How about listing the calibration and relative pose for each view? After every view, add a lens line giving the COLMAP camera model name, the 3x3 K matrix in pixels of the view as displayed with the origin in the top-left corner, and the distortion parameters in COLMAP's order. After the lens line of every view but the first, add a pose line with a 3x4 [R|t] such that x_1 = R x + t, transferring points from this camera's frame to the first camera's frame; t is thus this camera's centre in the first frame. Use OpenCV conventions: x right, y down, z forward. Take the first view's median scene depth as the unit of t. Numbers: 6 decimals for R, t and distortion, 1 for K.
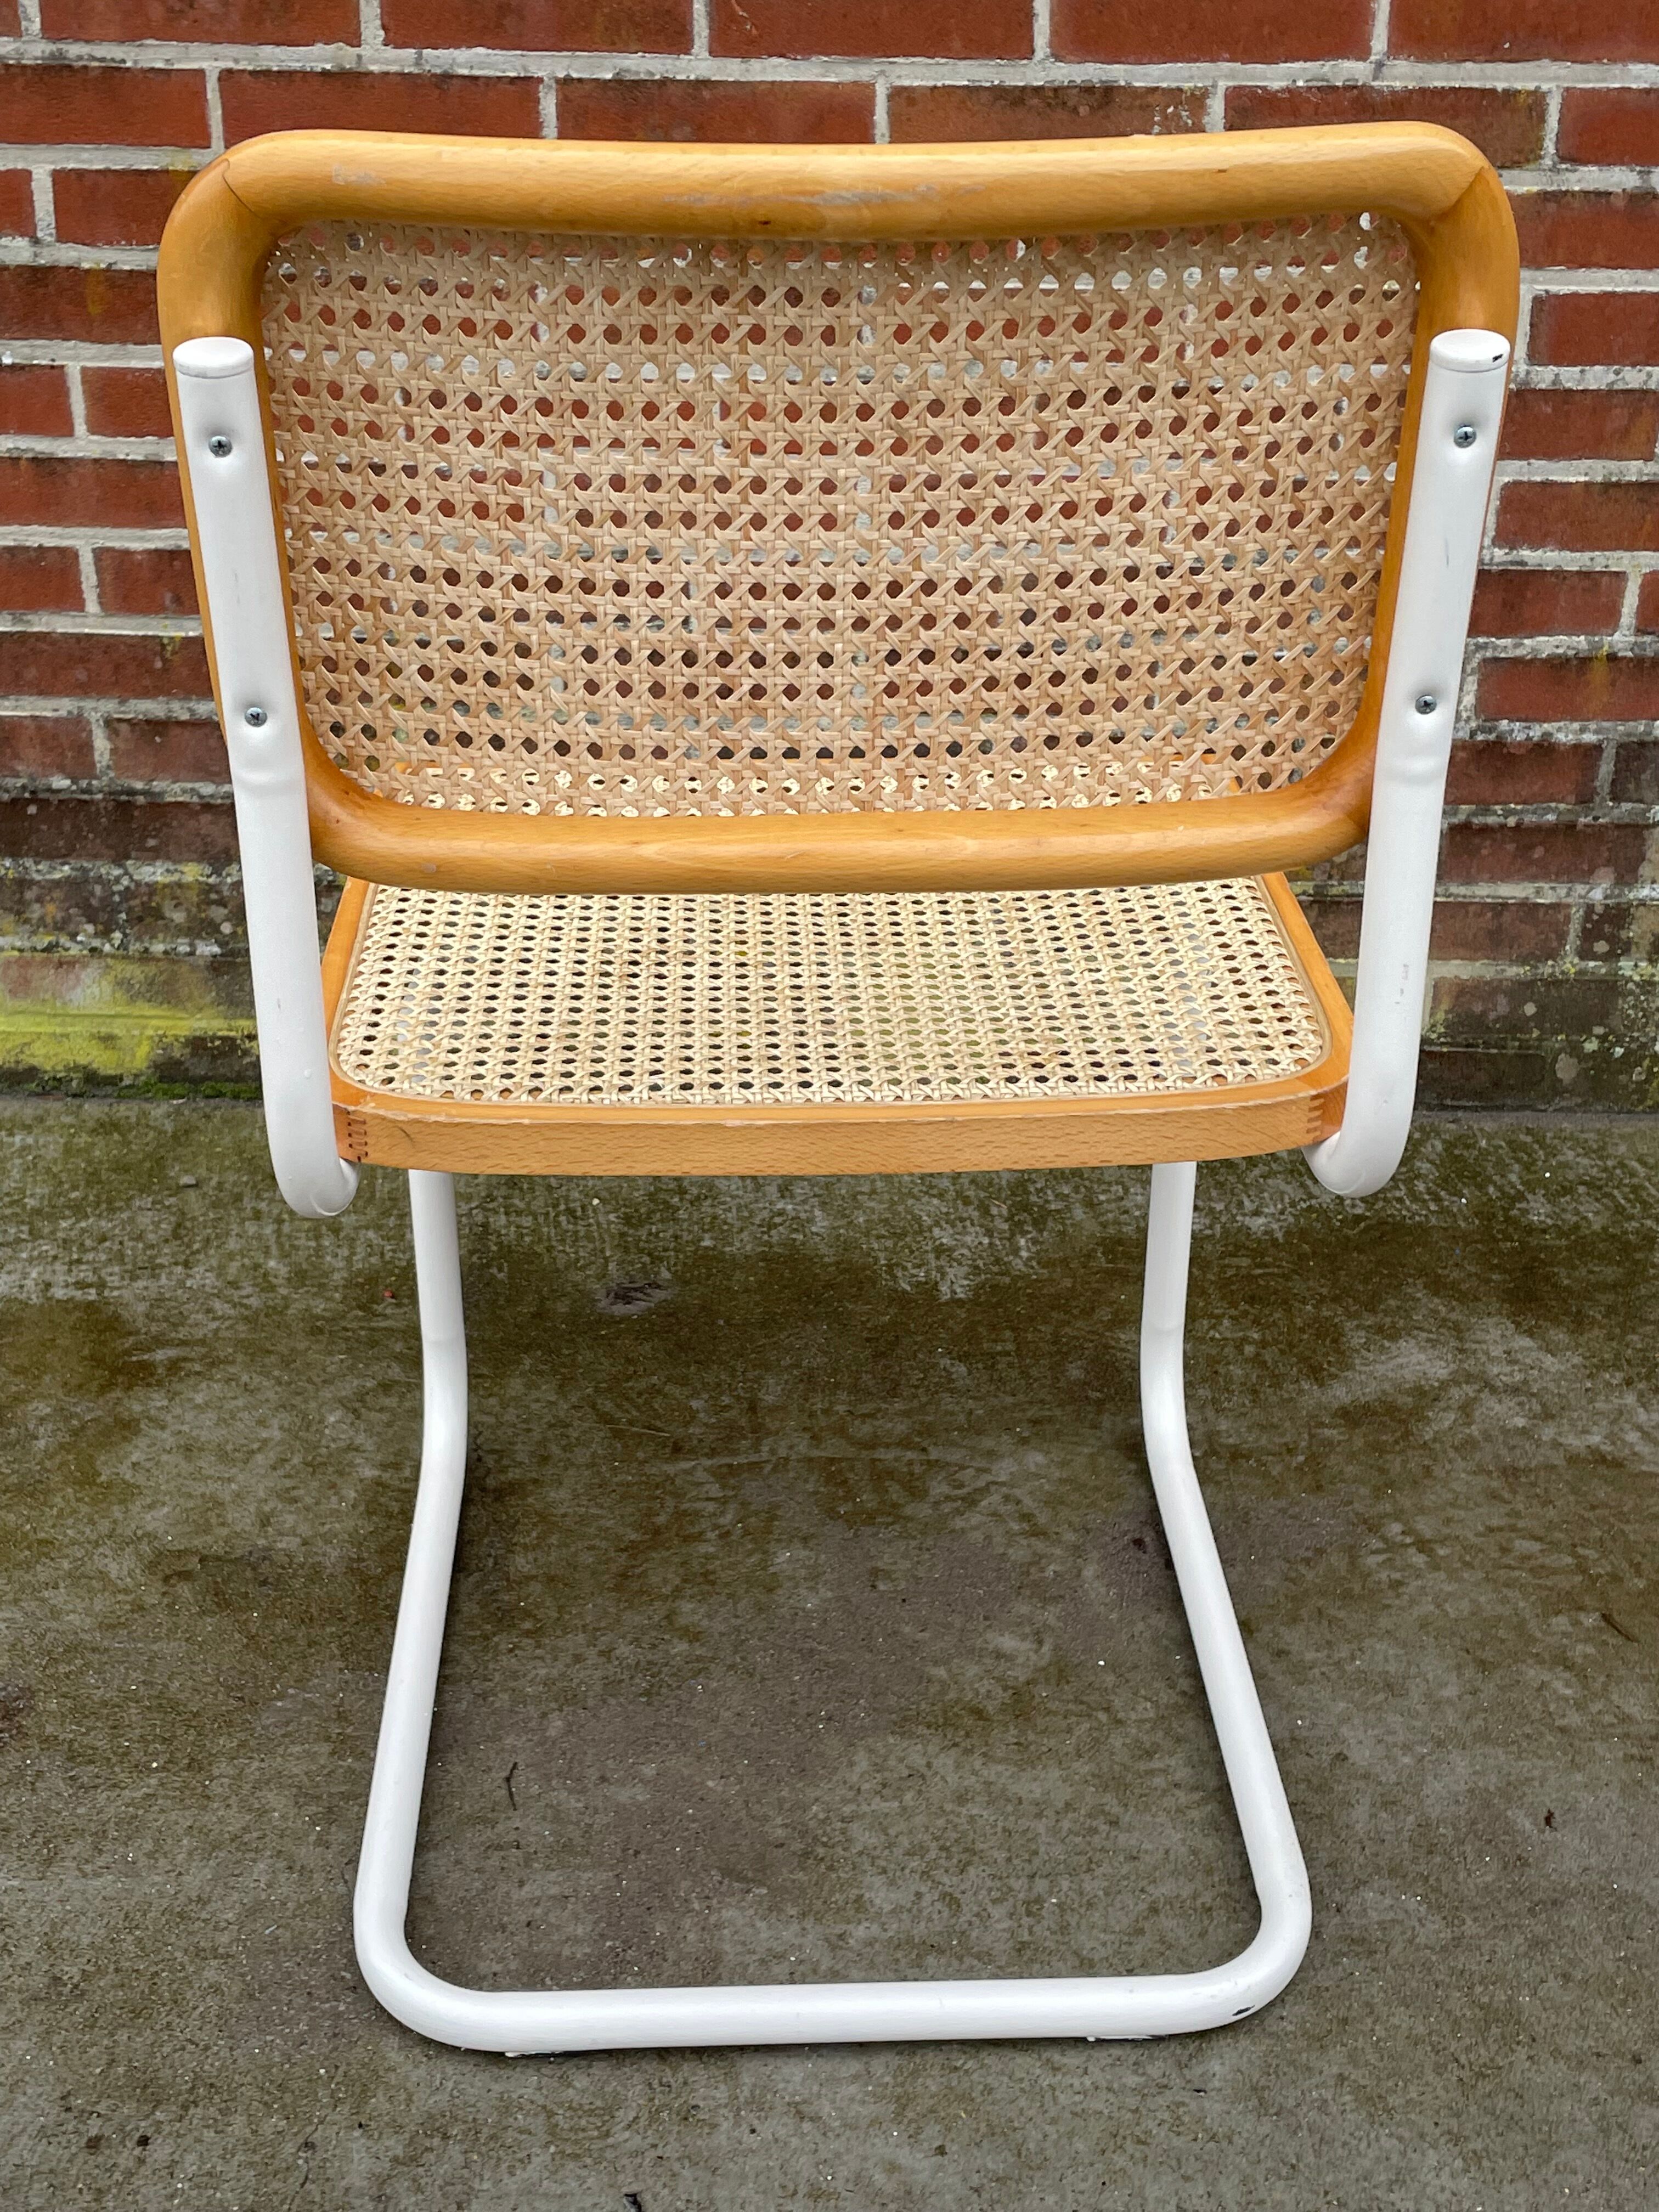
lens RADIAL K [[2581.7, 0, 809.6], [0, 2581.7, 1093.1], [0, 0, 1]] dist [0.064597, 0.000000]
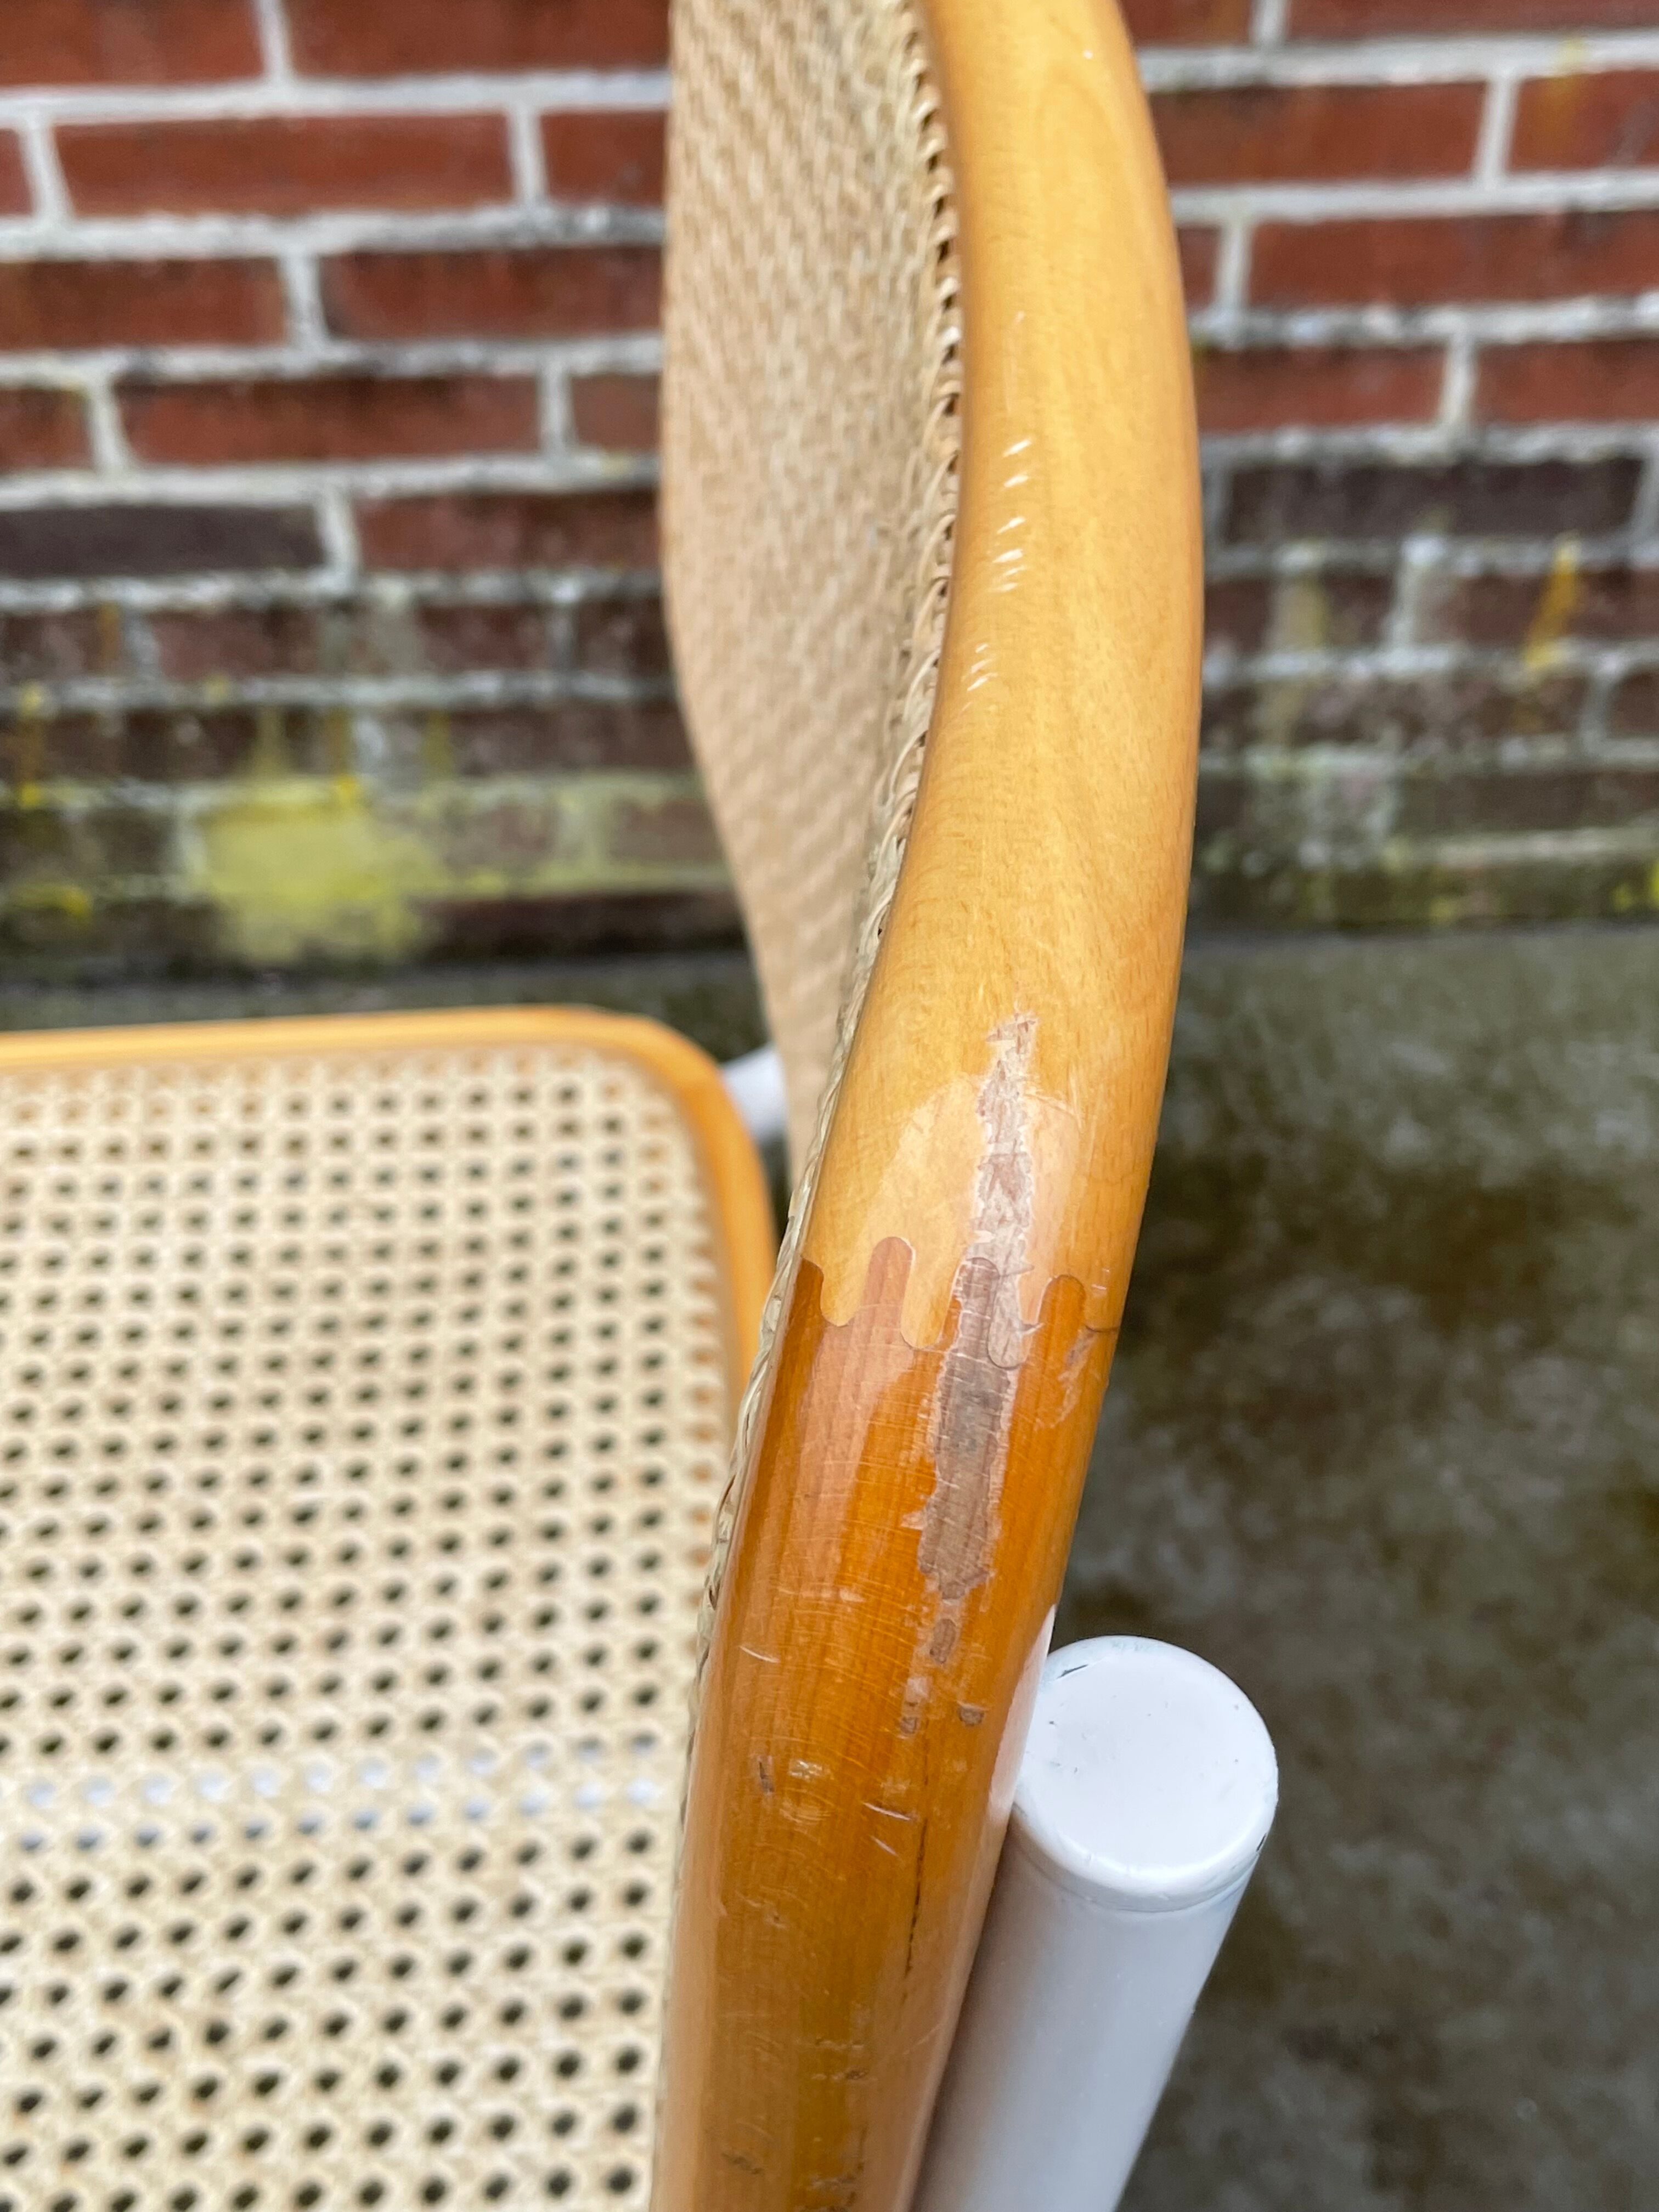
lens RADIAL K [[2530.0, 0, 820.0], [0, 2530.0, 1110.4], [0, 0, 1]] dist [0.050531, 0.000000]
pose [[0.998879, -0.047285, -0.002135, 0.218212], [0.045860, 0.955636, 0.290957, -0.191552], [-0.011717, -0.290729, 0.956734, 0.344131]]
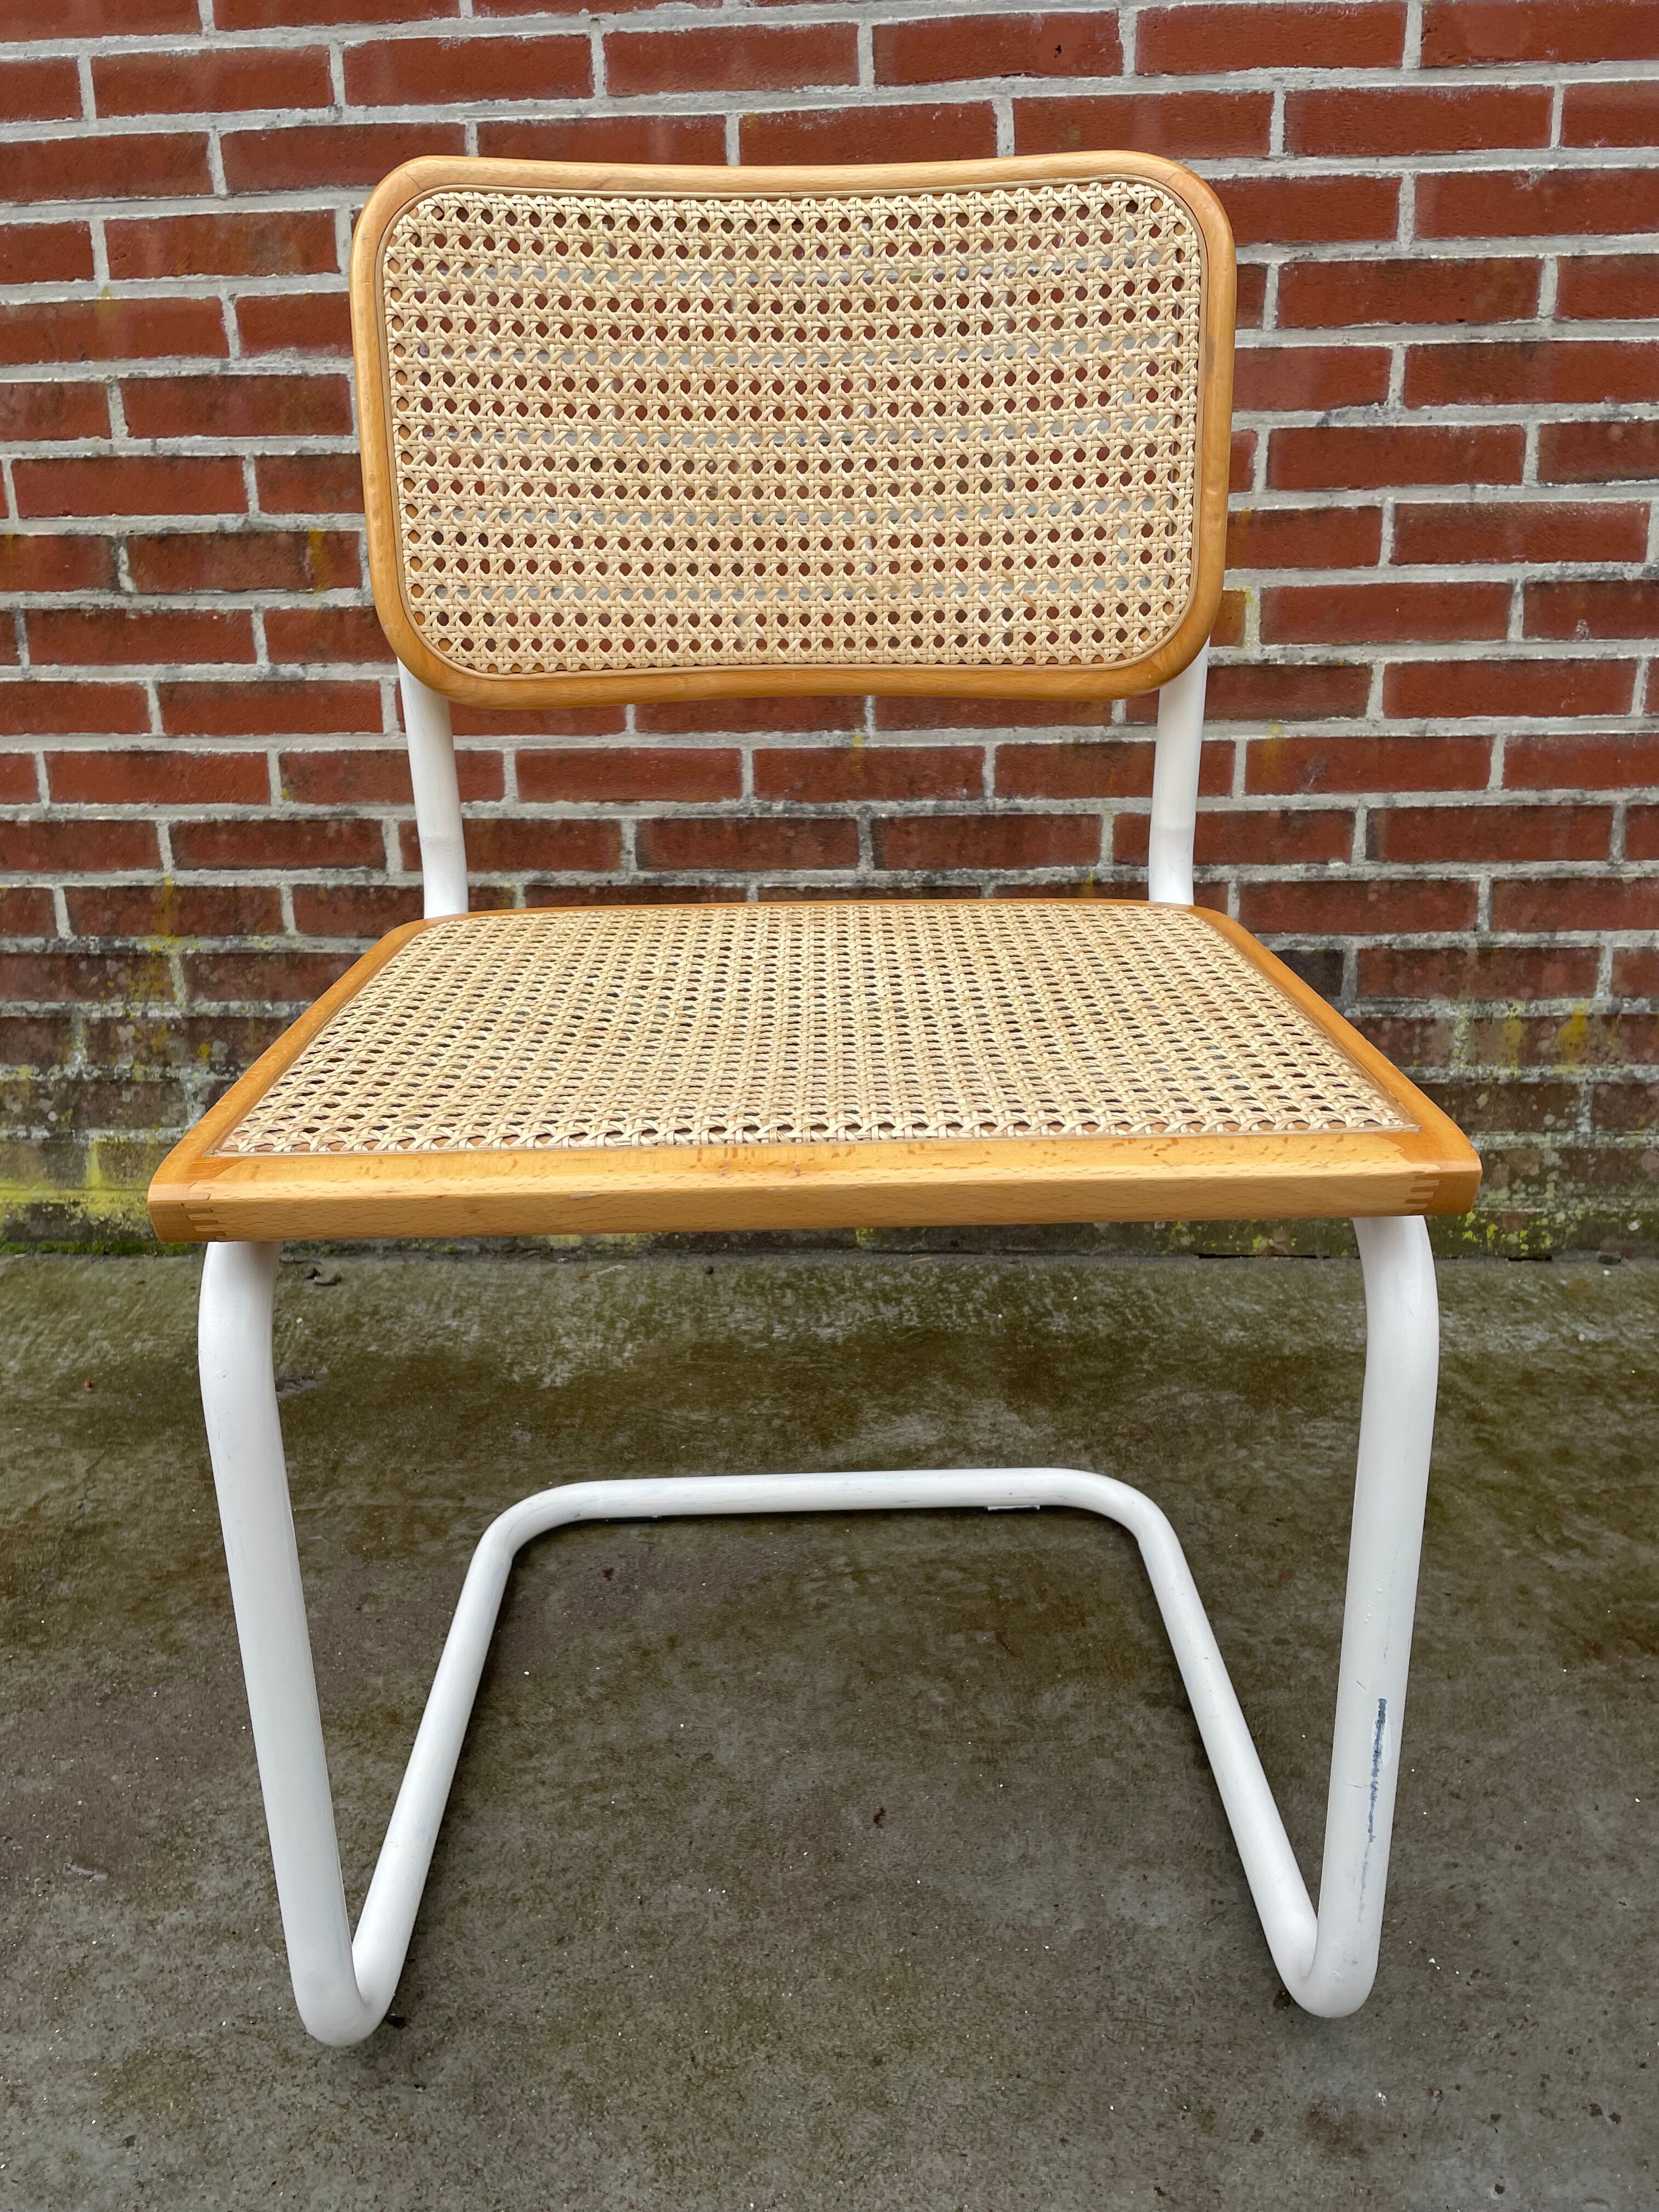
lens RADIAL K [[1653.7, 0, 815.4], [0, 1653.7, 1116.0], [0, 0, 1]] dist [0.076008, -0.101771]
pose [[0.997906, -0.011162, -0.063705, 0.241335], [-0.000090, 0.984754, -0.173952, 0.094302], [0.064675, 0.173593, 0.982691, 0.232286]]
